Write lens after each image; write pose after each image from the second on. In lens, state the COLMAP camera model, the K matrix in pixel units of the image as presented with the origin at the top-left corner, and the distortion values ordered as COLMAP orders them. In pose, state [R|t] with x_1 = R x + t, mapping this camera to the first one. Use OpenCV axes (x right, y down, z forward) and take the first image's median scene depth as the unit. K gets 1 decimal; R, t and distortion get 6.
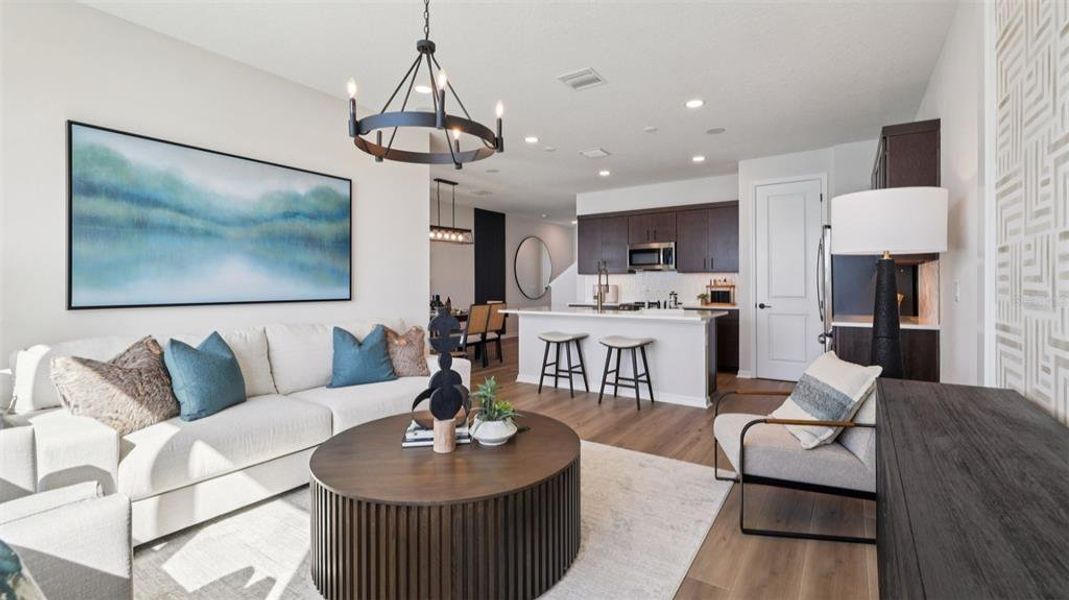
lens RADIAL K [[450.7, 0, 533.5], [0, 450.7, 283.1], [0, 0, 1]] dist [-0.008682, 0.002692]
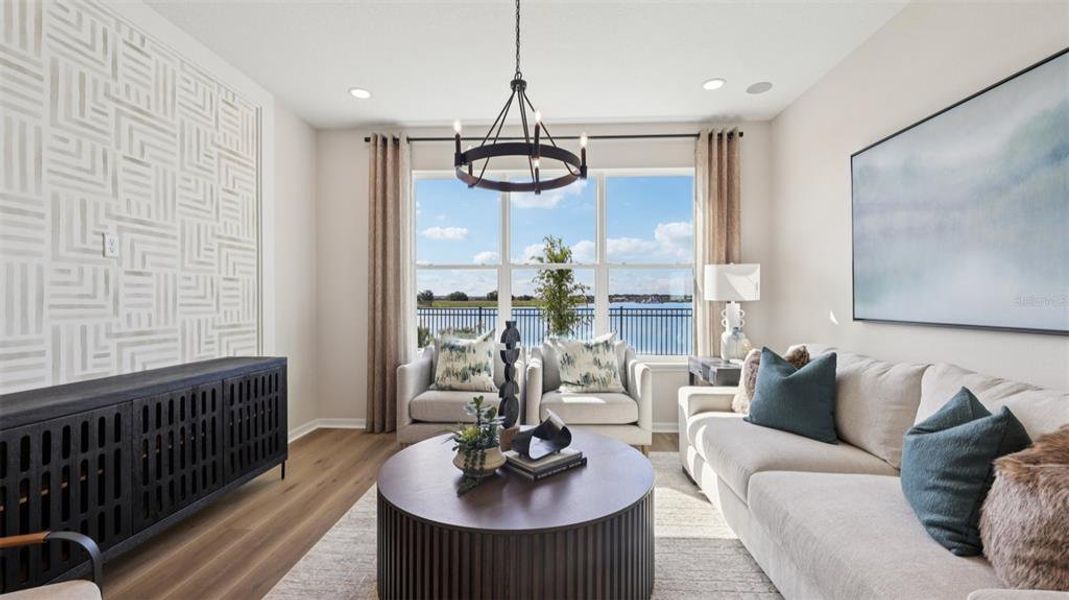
lens RADIAL K [[450.7, 0, 540.8], [0, 450.7, 300.1], [0, 0, 1]] dist [-0.008682, 0.002692]
pose [[-0.842455, 0.001013, -0.538767, 0.105268], [0.002568, 0.999994, -0.002134, 0.003389], [0.538761, -0.003181, -0.842452, 0.642782]]
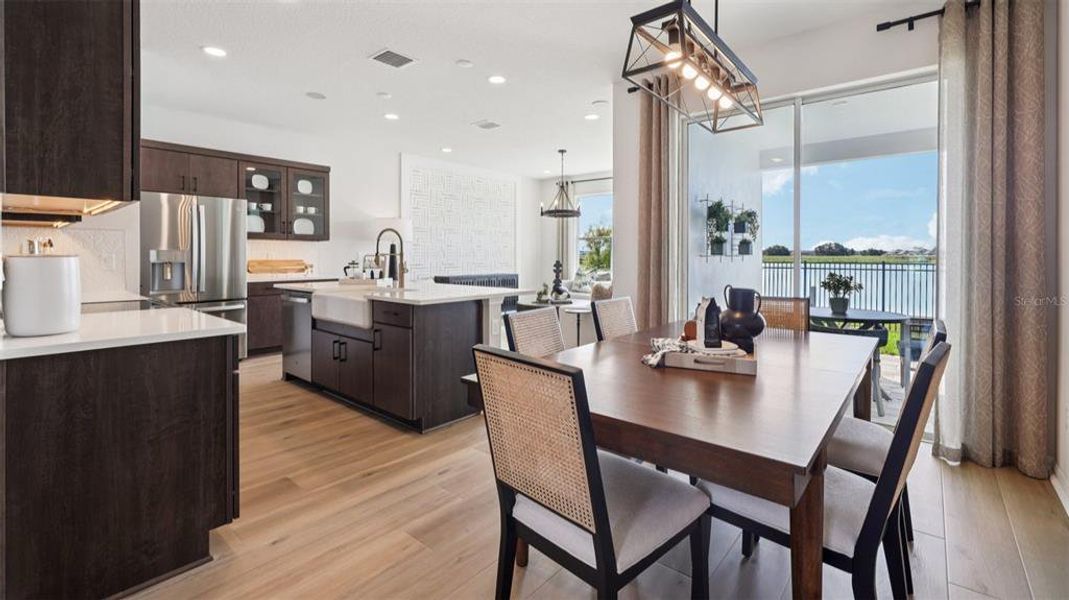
lens RADIAL K [[450.7, 0, 541.2], [0, 450.7, 259.9], [0, 0, 1]] dist [-0.008682, 0.002692]
pose [[-0.996228, -0.000774, 0.086773, -0.125251], [-0.000010, 0.999961, 0.008806, 0.007119], [-0.086776, 0.008772, -0.996189, 1.502092]]
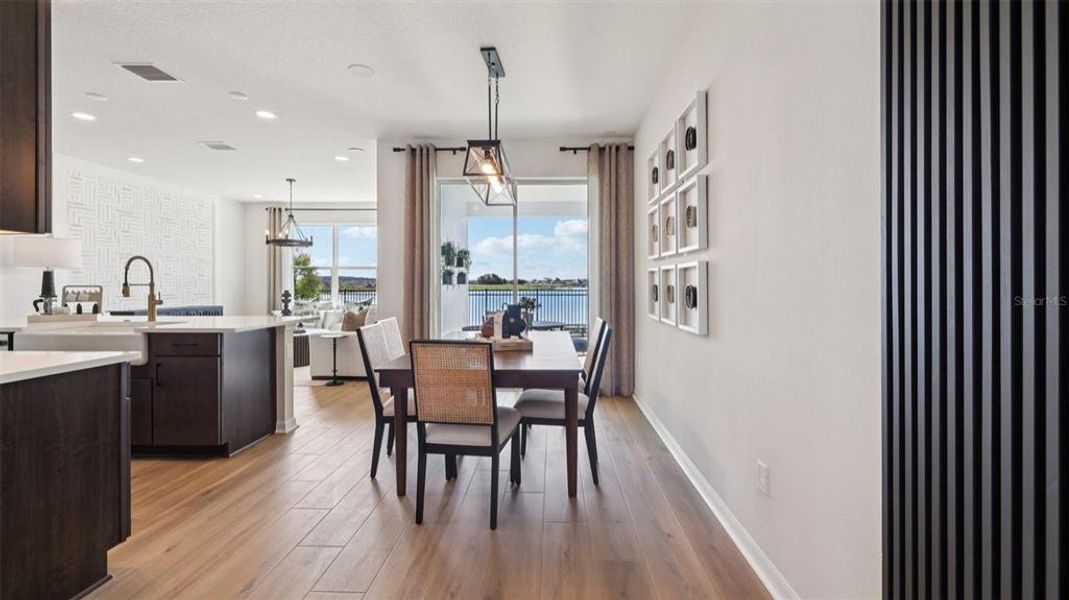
lens RADIAL K [[450.7, 0, 540.1], [0, 450.7, 286.5], [0, 0, 1]] dist [-0.008682, 0.002692]
pose [[-0.833107, 0.004750, -0.553091, 0.028304], [0.002928, 0.999987, 0.004178, 0.006406], [0.553103, 0.001861, -0.833111, 1.637393]]
